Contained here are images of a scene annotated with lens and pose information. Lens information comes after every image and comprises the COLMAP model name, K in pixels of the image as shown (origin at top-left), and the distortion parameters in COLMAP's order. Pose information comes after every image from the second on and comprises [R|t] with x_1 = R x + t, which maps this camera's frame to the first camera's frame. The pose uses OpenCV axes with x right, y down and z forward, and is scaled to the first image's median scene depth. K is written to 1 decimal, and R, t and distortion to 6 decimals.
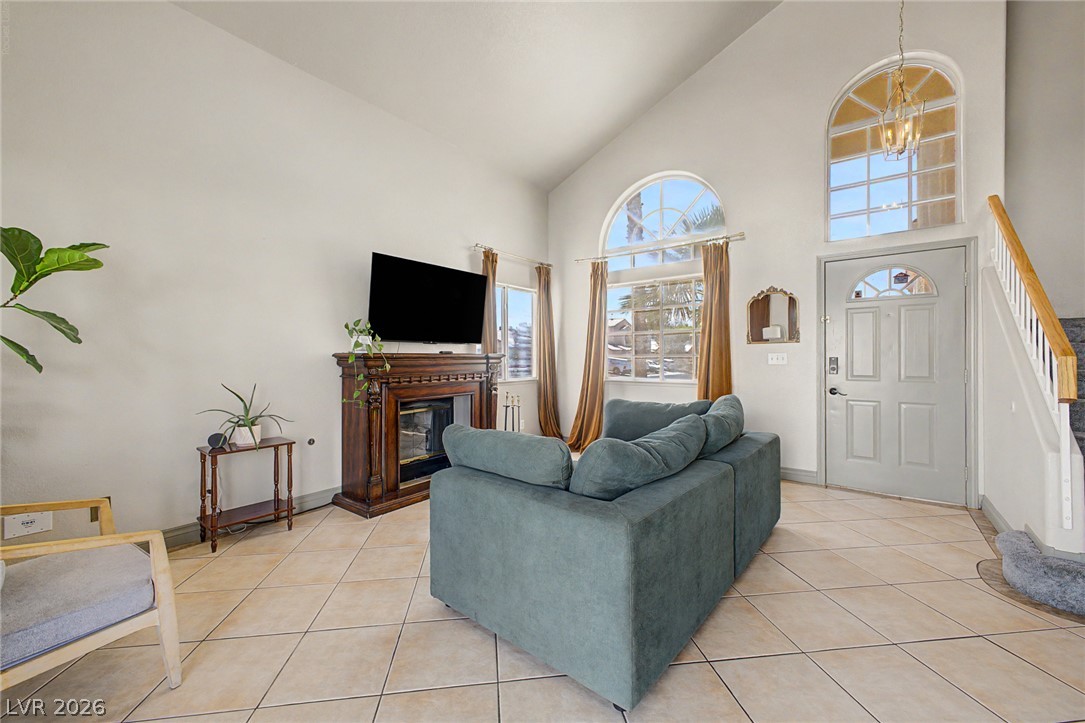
lens RADIAL K [[433.4, 0, 543.8], [0, 433.4, 355.1], [0, 0, 1]] dist [0.034974, -0.015337]
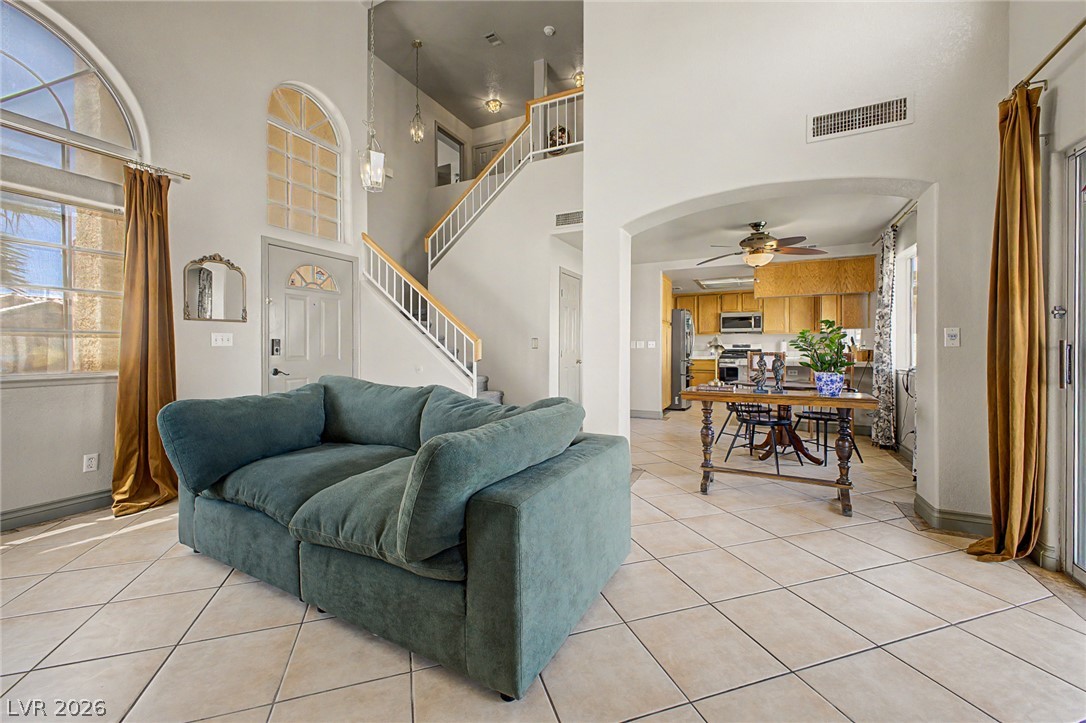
lens RADIAL K [[433.8, 0, 544.3], [0, 433.8, 355.1], [0, 0, 1]] dist [0.034974, -0.015337]
pose [[-0.185210, -0.010118, 0.982647, -0.456778], [-0.003209, 0.999948, 0.009692, 0.029610], [-0.982694, -0.001358, -0.185233, 0.569003]]
